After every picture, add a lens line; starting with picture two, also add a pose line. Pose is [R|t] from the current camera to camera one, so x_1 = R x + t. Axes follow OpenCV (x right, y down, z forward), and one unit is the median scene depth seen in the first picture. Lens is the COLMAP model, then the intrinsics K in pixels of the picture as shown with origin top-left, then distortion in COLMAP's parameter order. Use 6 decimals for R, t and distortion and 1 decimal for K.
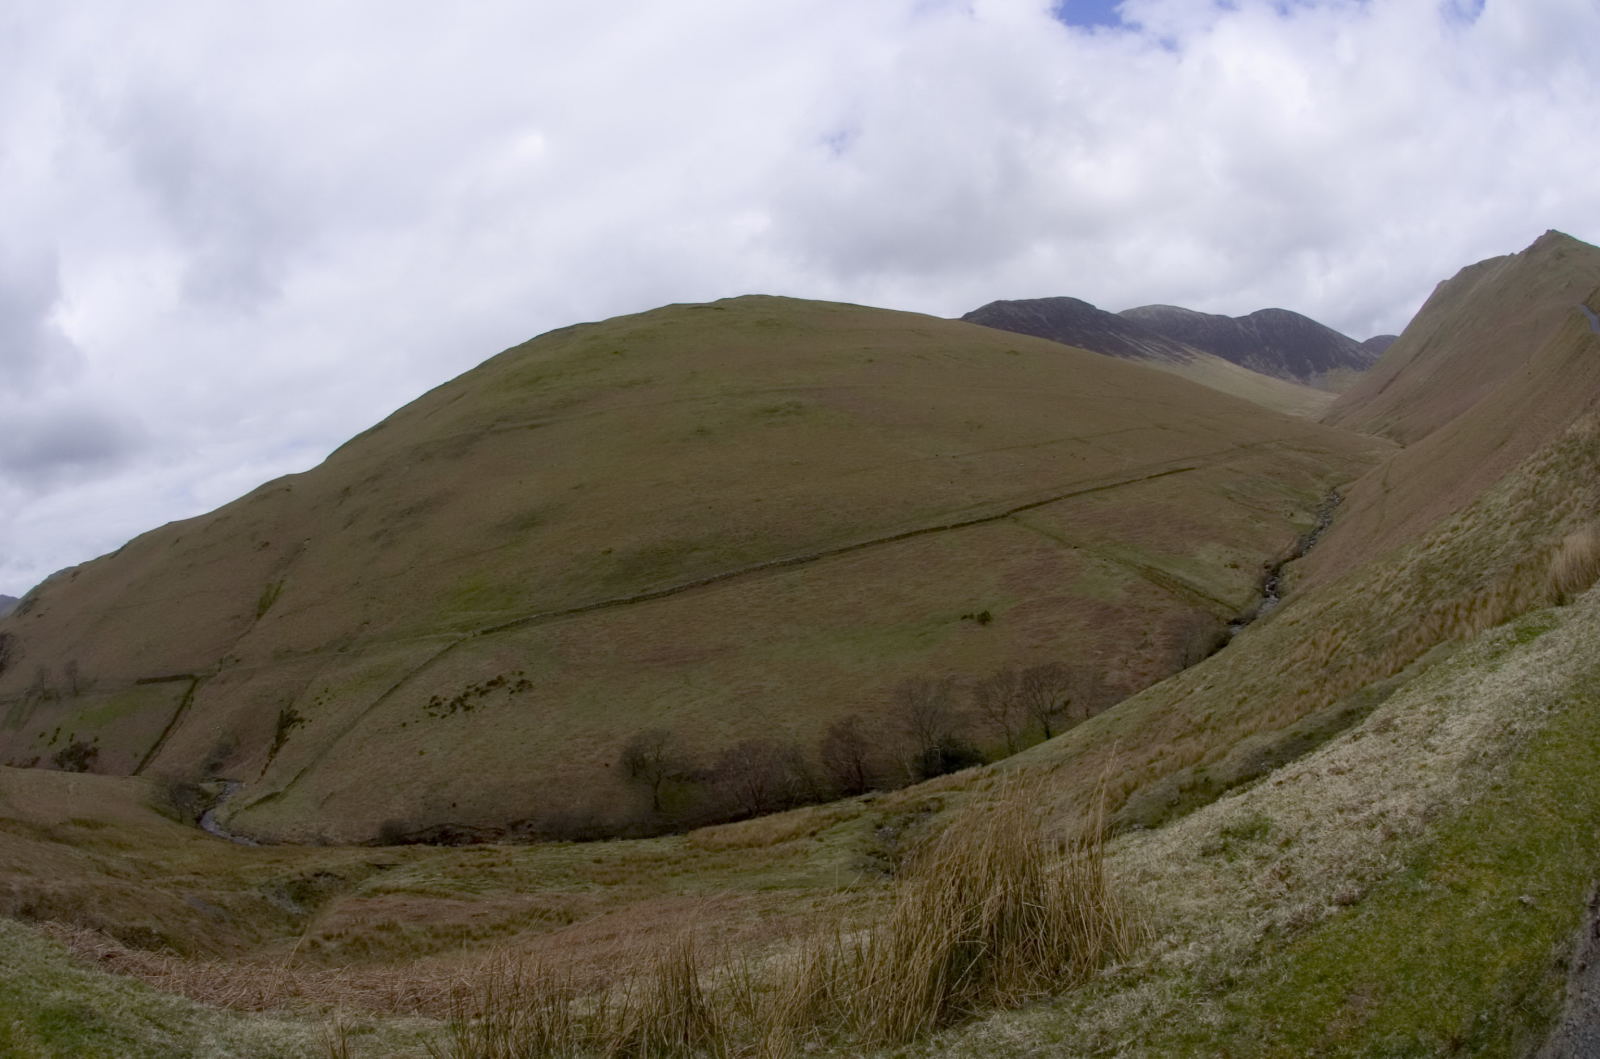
lens RADIAL K [[707.6, 0, 800.0], [0, 707.6, 529.5], [0, 0, 1]] dist [-0.053546, 0.000861]
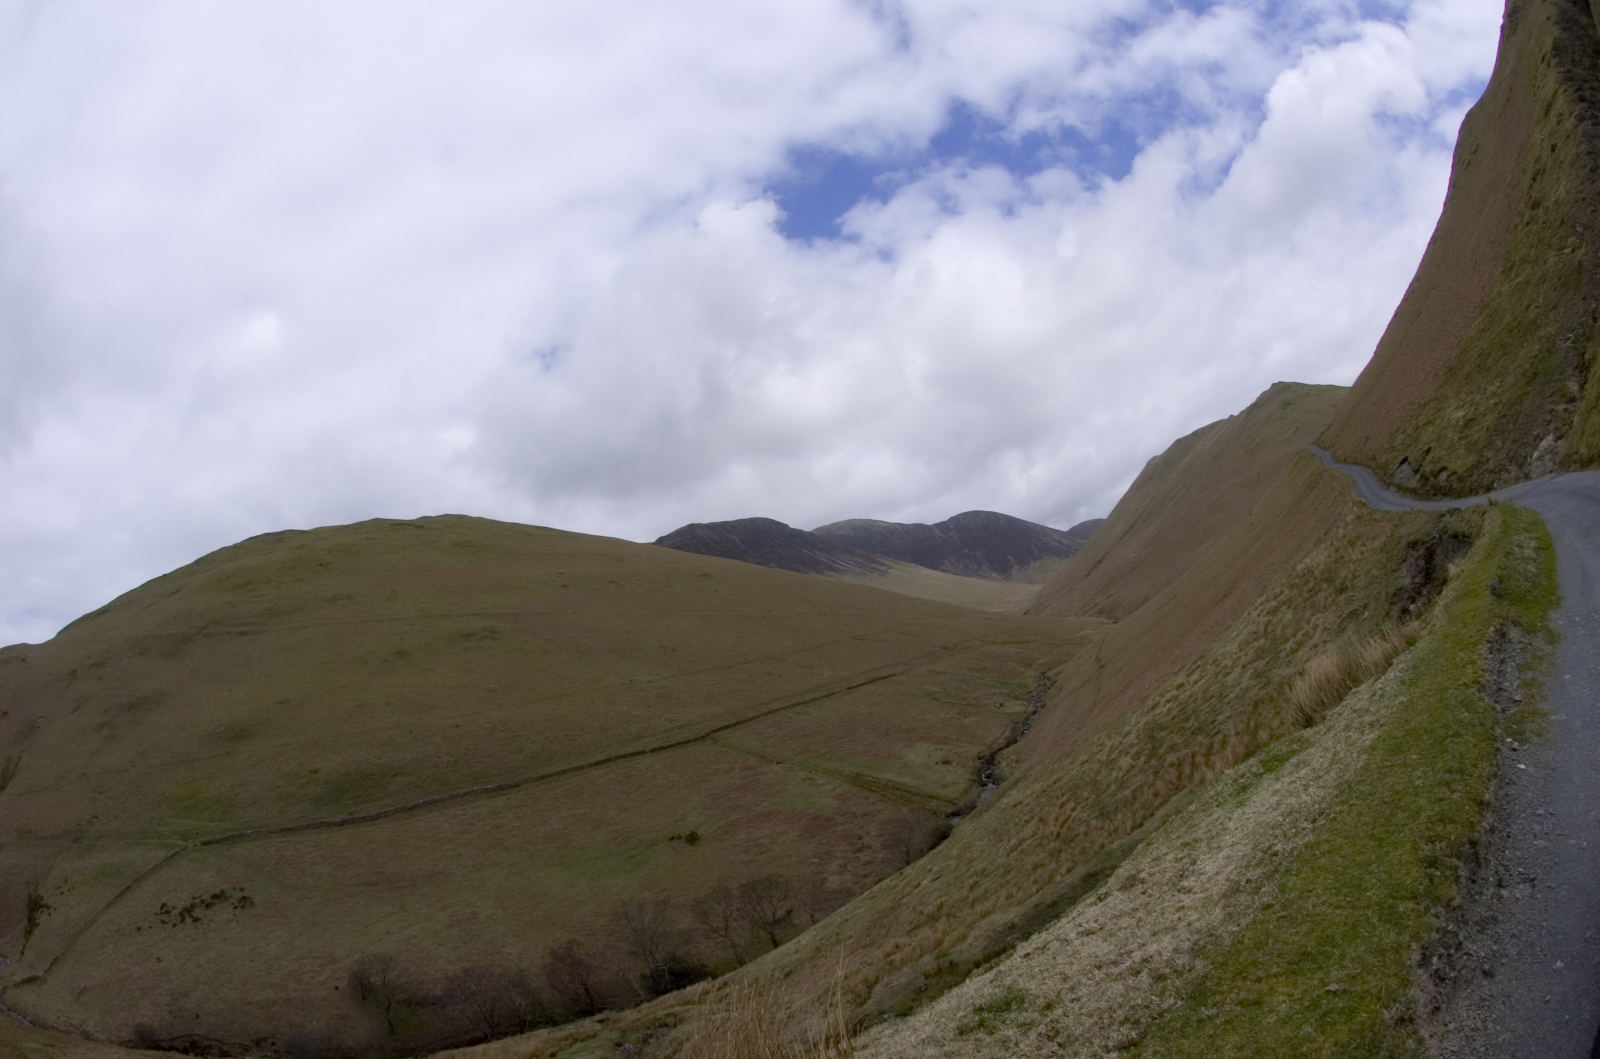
lens RADIAL K [[707.6, 0, 800.0], [0, 707.6, 529.5], [0, 0, 1]] dist [-0.053546, 0.000861]
pose [[0.988388, -0.018718, 0.150793, 0.220636], [0.035039, 0.993715, -0.106319, -0.158307], [-0.147855, 0.110368, 0.982831, -0.027199]]
